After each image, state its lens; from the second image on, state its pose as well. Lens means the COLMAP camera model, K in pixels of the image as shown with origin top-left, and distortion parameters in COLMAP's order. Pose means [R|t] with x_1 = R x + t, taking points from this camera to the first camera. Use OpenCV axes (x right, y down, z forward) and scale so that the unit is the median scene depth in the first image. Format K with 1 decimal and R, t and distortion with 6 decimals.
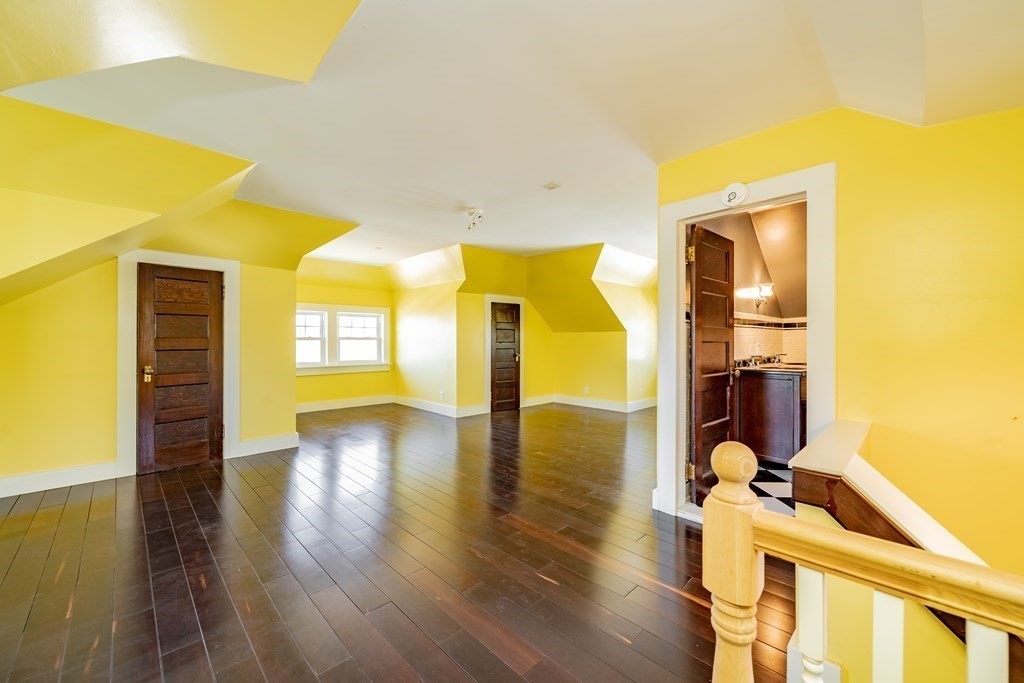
lens RADIAL K [[414.4, 0, 516.6], [0, 414.4, 338.1], [0, 0, 1]] dist [-0.000037, 0.000106]
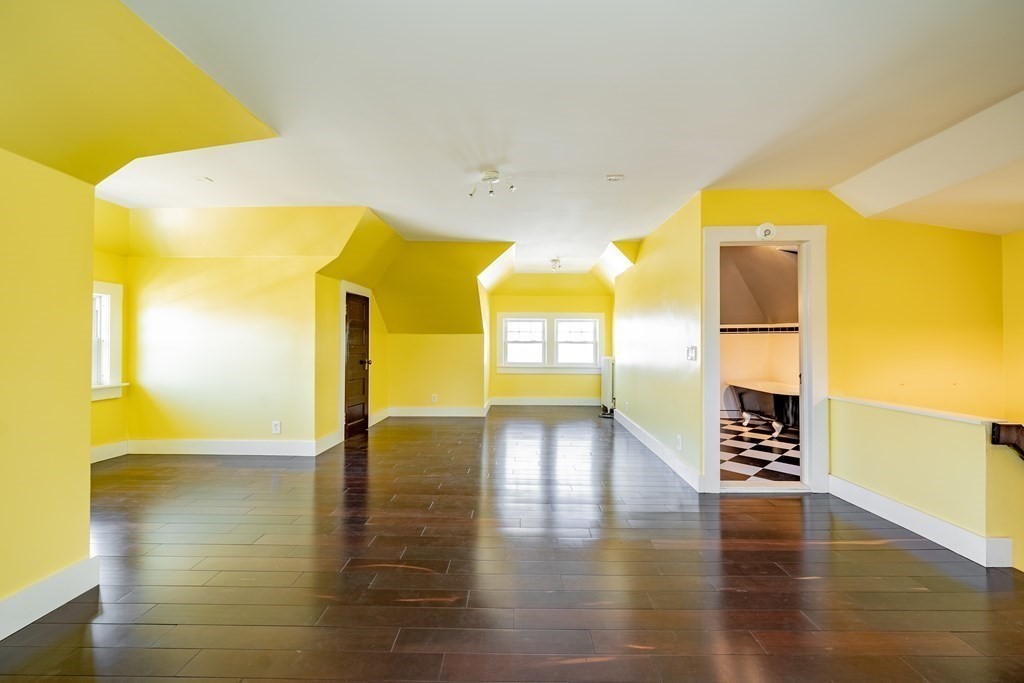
lens RADIAL K [[414.4, 0, 516.6], [0, 414.4, 338.1], [0, 0, 1]] dist [-0.000037, 0.000106]
pose [[0.702119, 0.006536, 0.712029, -0.402214], [-0.004337, 0.999979, -0.004903, -0.001197], [-0.712046, 0.000354, 0.702133, 0.275621]]
